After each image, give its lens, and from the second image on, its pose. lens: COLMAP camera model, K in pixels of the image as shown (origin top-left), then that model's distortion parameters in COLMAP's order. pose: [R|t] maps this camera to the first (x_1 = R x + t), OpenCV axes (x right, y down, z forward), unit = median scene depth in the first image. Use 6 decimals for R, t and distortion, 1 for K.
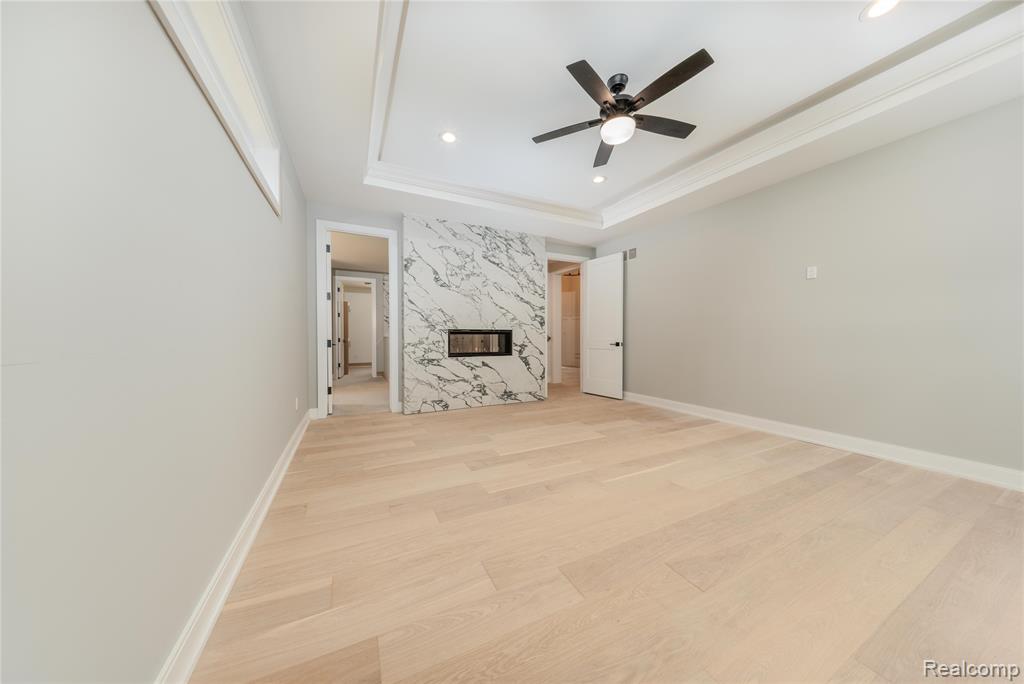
lens RADIAL K [[321.4, 0, 508.3], [0, 321.4, 333.7], [0, 0, 1]] dist [0.000339, 0.000004]
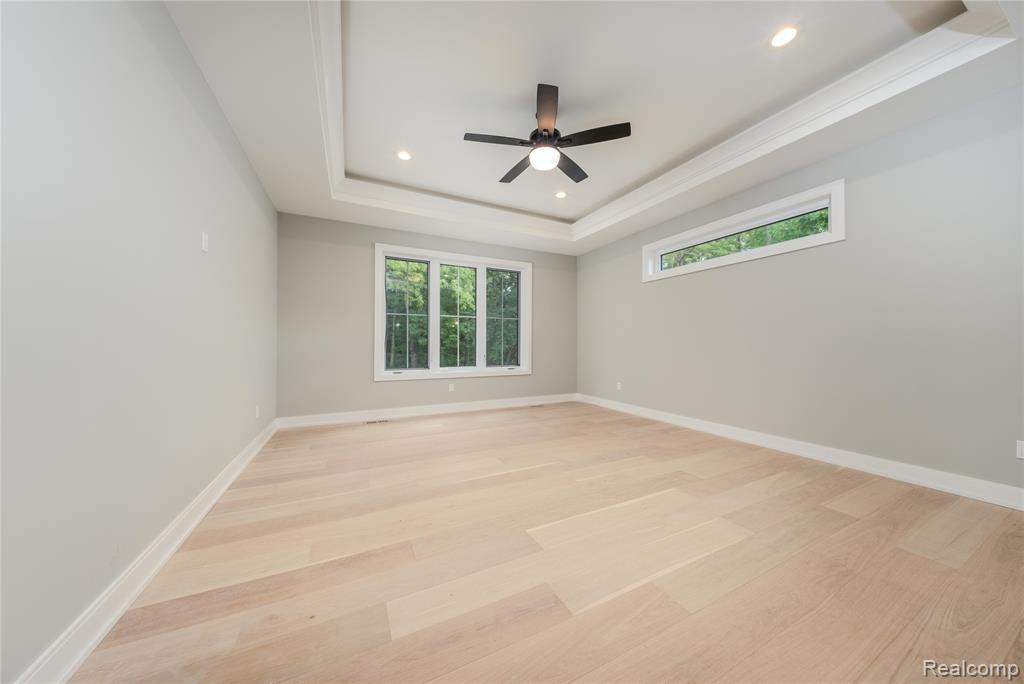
lens RADIAL K [[321.4, 0, 508.3], [0, 321.4, 333.7], [0, 0, 1]] dist [0.000339, 0.000004]
pose [[-0.999953, -0.000662, 0.009691, 0.419206], [-0.000879, 0.999749, -0.022401, 0.005317], [-0.009673, -0.022408, -0.999702, 1.973075]]
